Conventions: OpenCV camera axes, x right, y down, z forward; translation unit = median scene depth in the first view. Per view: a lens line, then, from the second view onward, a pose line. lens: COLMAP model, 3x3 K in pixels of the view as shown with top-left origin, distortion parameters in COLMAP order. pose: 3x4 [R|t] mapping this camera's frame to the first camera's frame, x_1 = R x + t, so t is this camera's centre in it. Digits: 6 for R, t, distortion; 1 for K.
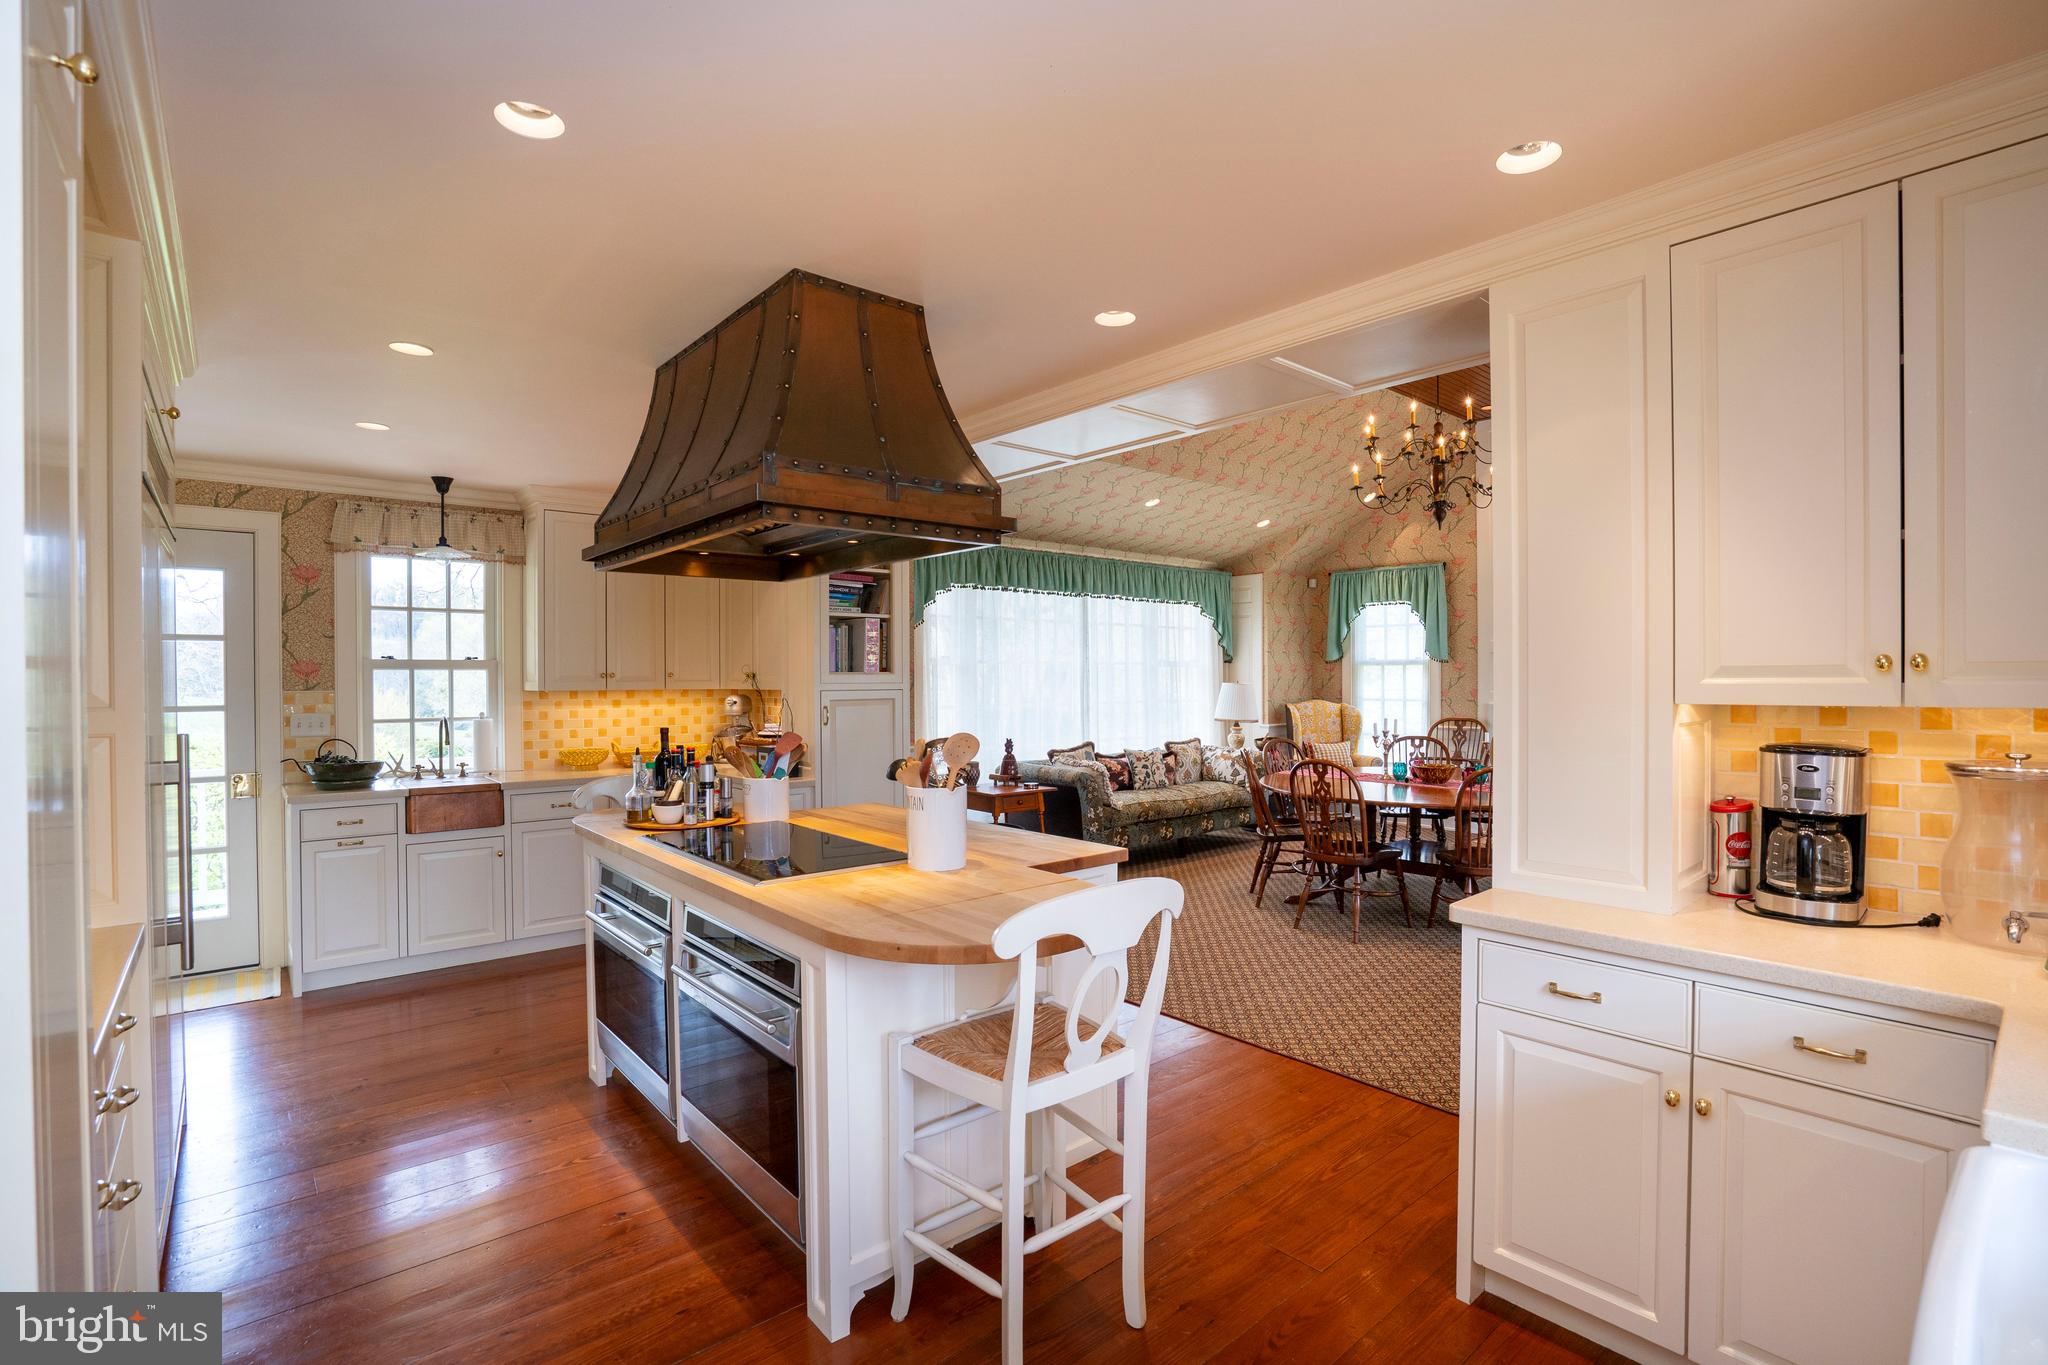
lens RADIAL K [[939.8, 0, 1037.8], [0, 939.8, 690.6], [0, 0, 1]] dist [-0.057914, 0.018628]
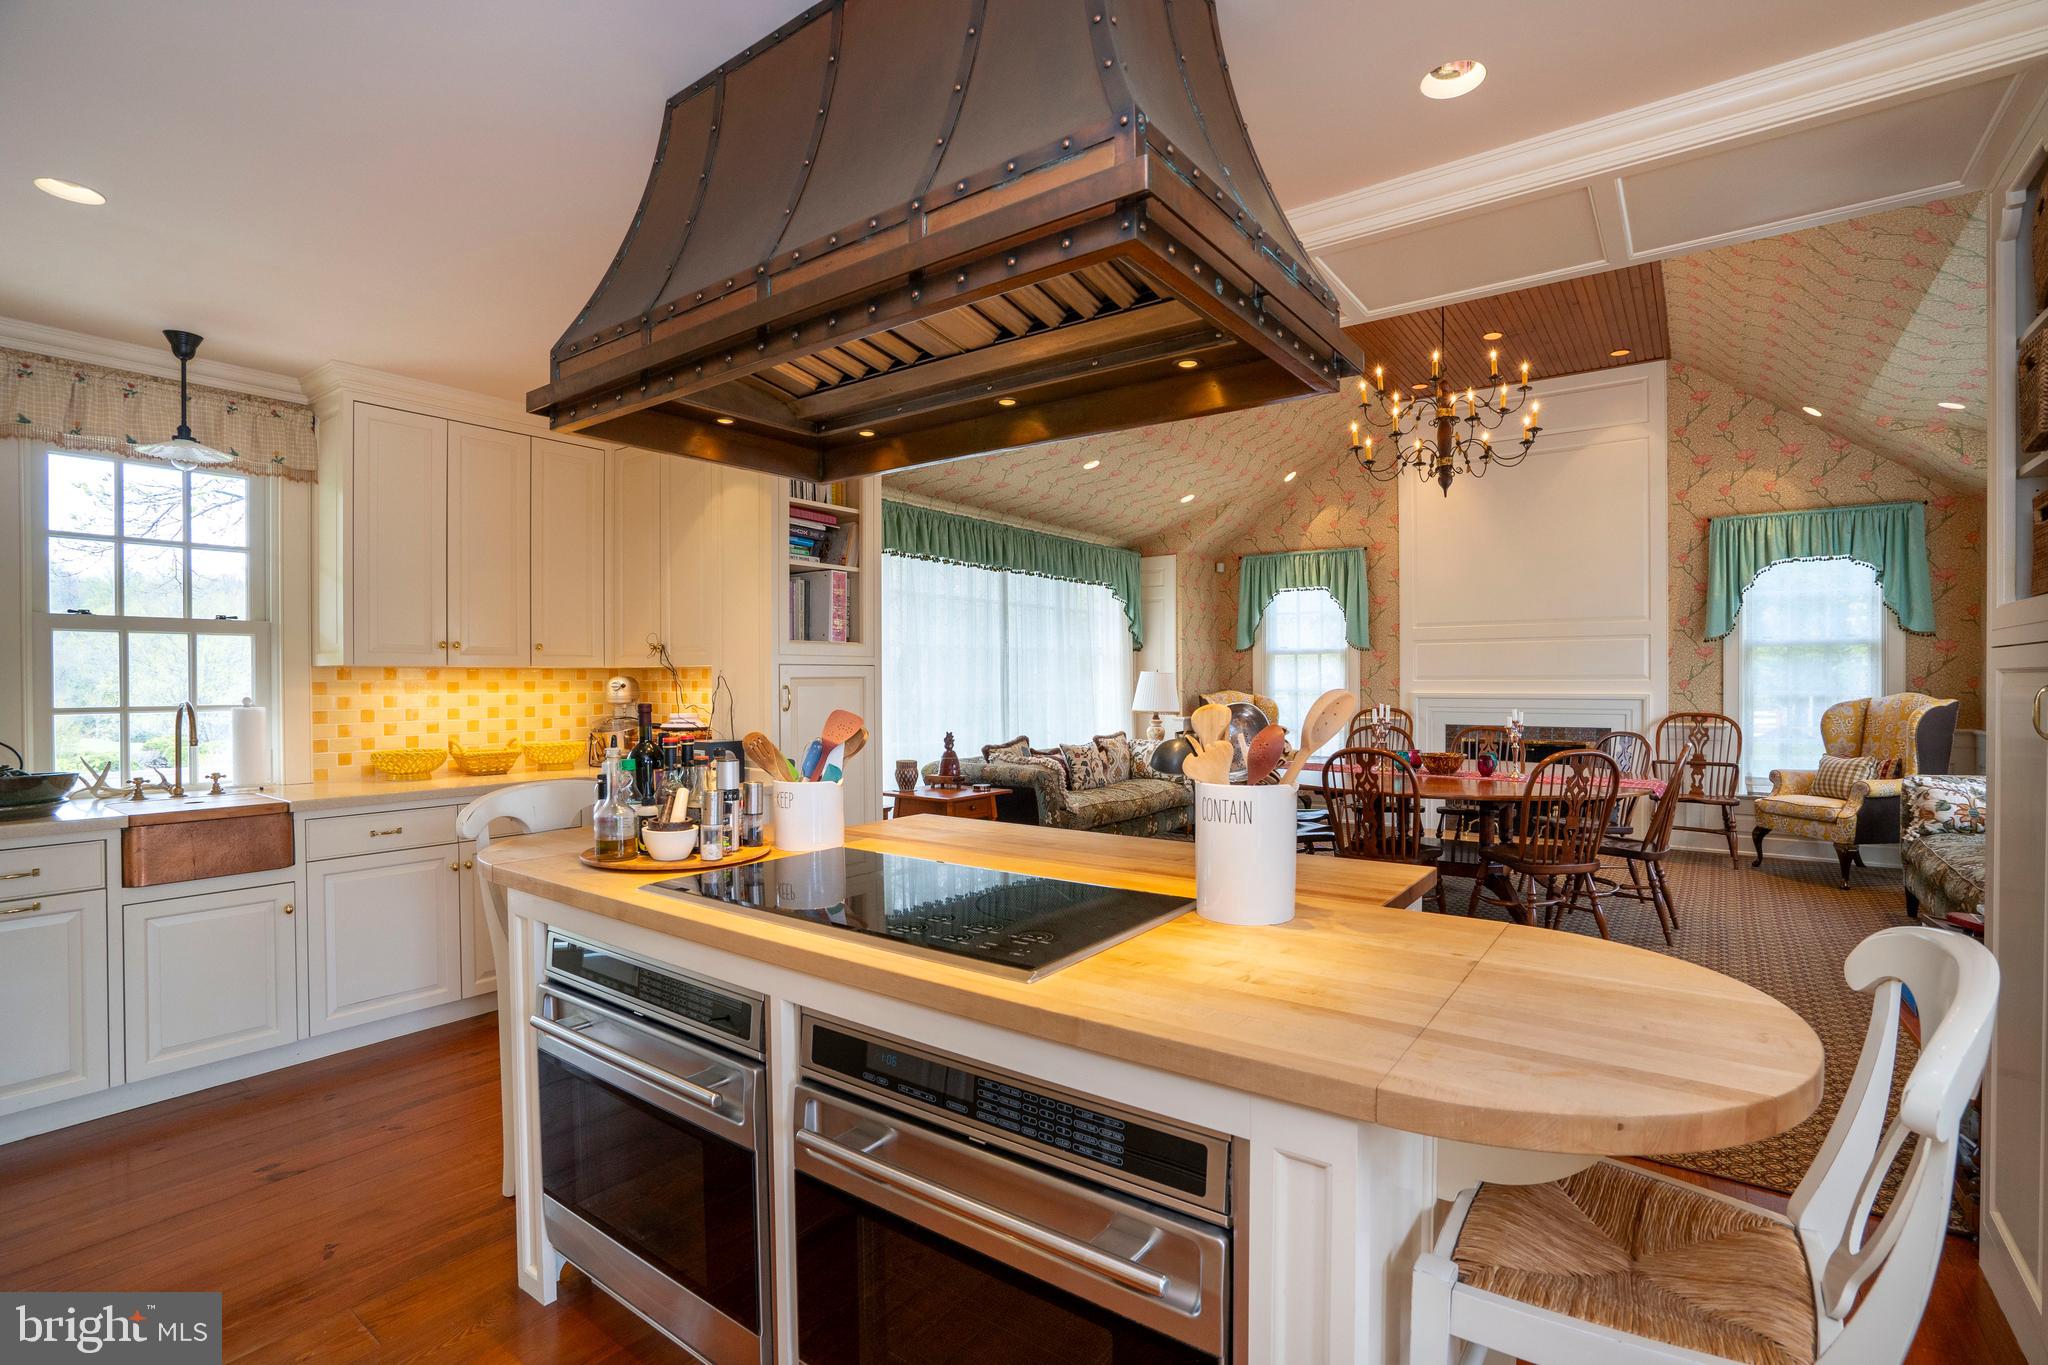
lens RADIAL K [[939.8, 0, 1037.8], [0, 939.8, 690.6], [0, 0, 1]] dist [-0.057914, 0.018628]
pose [[0.974116, -0.002599, 0.226035, -0.188707], [0.003376, 0.999990, -0.003053, 0.022104], [-0.226025, 0.003737, 0.974114, 0.223149]]
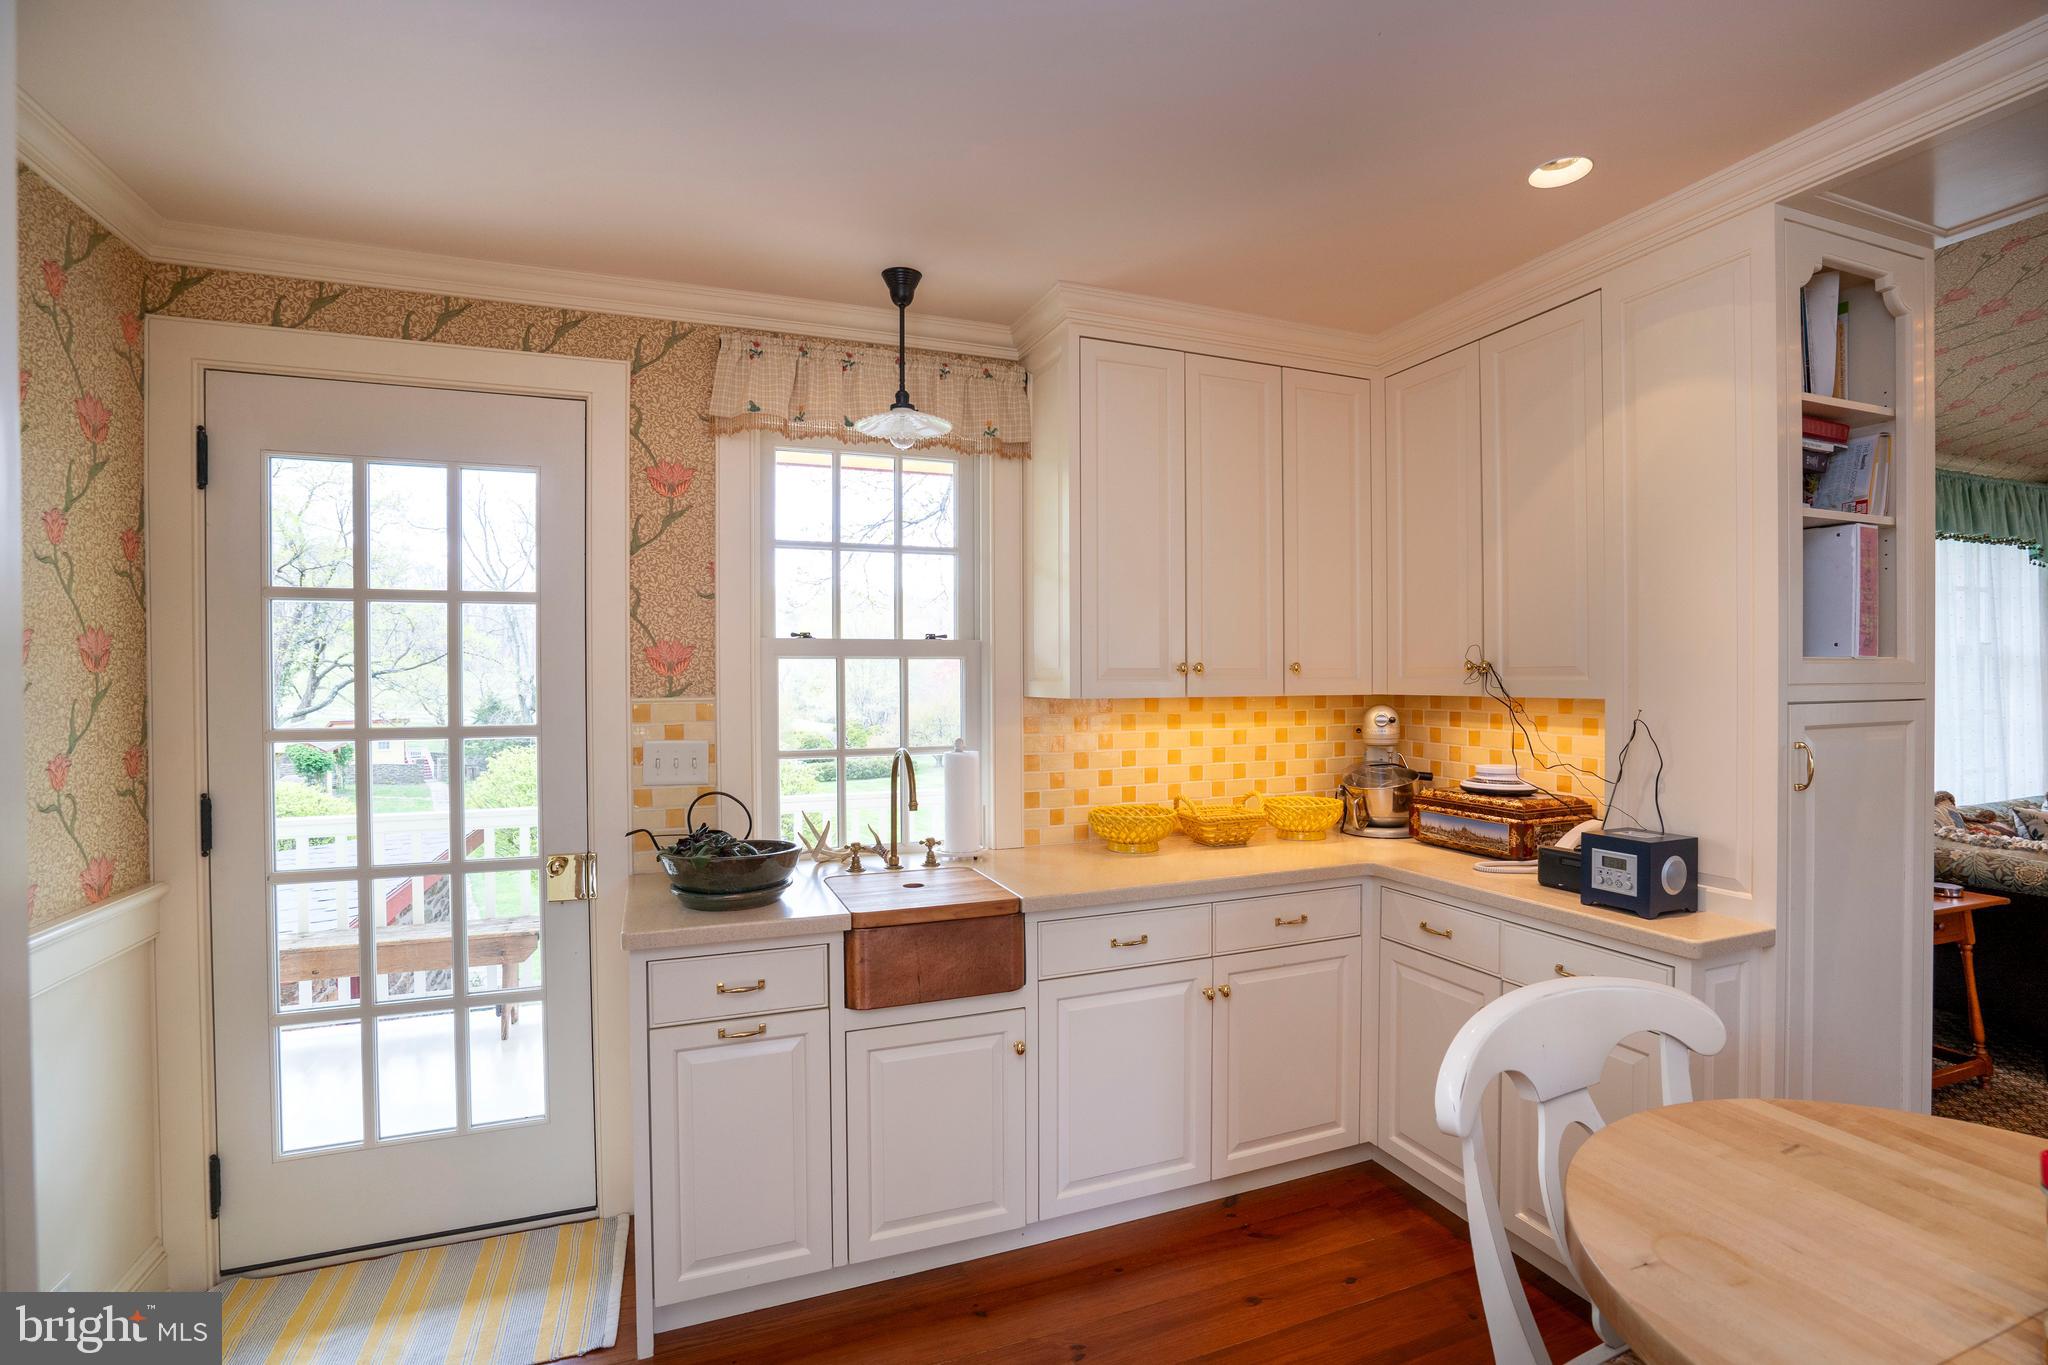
lens RADIAL K [[935.7, 0, 1024.0], [0, 935.7, 682.5], [0, 0, 1]] dist [-0.049677, 0.000477]
pose [[0.940548, 0.000845, -0.339660, -0.381277], [-0.002366, 0.999989, -0.004063, -0.006258], [0.339653, 0.004625, 0.940539, 0.504461]]
